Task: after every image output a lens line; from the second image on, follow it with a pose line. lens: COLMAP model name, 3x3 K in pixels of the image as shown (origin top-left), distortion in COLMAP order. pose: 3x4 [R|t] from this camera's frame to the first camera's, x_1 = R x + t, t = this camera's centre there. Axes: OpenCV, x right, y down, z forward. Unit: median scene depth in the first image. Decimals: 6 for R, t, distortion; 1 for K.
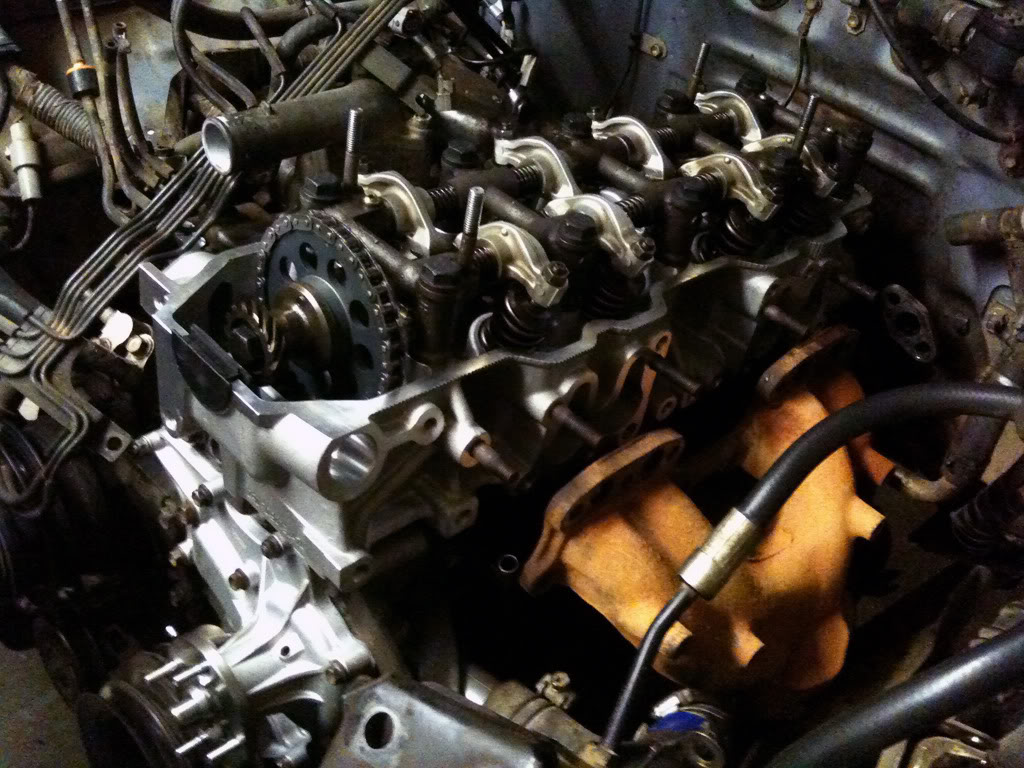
lens RADIAL K [[1091.8, 0, 513.2], [0, 1091.8, 358.0], [0, 0, 1]] dist [0.006004, 0.003087]
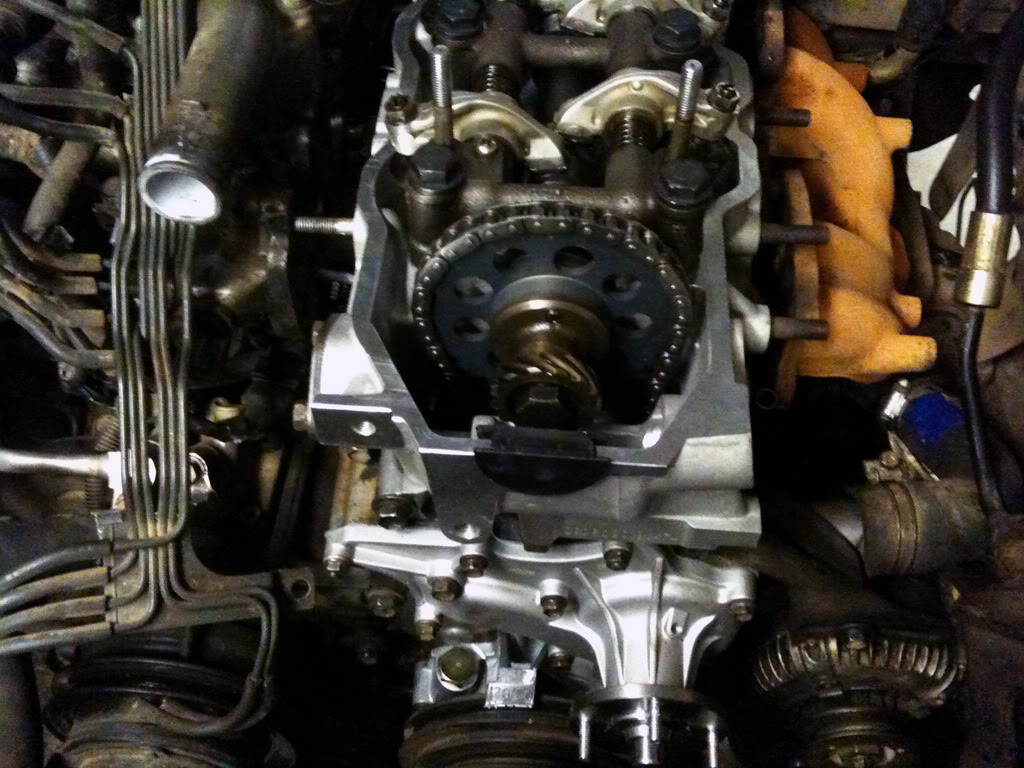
lens RADIAL K [[1083.8, 0, 524.1], [0, 1083.8, 390.3], [0, 0, 1]] dist [0.138092, -0.460816]
pose [[0.737716, -0.617742, 0.272340, -0.400777], [0.478120, 0.762863, 0.435249, -0.315612], [-0.476630, -0.190879, 0.858131, 0.303987]]
